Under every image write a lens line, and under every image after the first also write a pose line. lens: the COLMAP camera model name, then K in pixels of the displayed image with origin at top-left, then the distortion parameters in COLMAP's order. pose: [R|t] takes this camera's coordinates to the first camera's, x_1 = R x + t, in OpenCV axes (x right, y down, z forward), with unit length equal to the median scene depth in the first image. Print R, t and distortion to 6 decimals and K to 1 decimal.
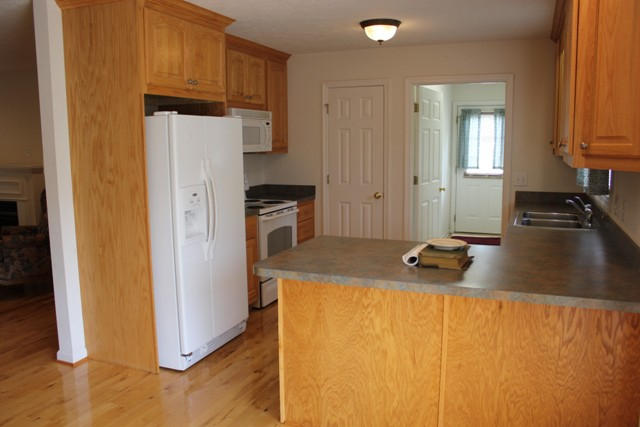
lens RADIAL K [[534.7, 0, 317.4], [0, 534.7, 219.6], [0, 0, 1]] dist [-0.137647, 0.095334]
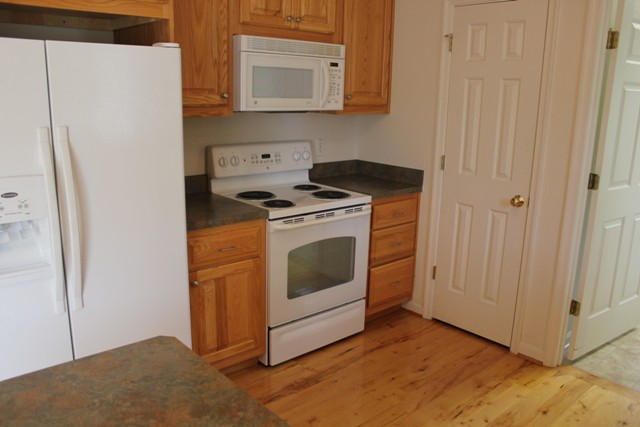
lens RADIAL K [[534.7, 0, 319.8], [0, 534.7, 218.3], [0, 0, 1]] dist [-0.137647, 0.095334]
pose [[0.899623, 0.131302, -0.416460, 0.163197], [-0.095225, 0.989759, 0.106348, -0.068291], [0.426158, -0.056016, 0.902913, 0.431199]]
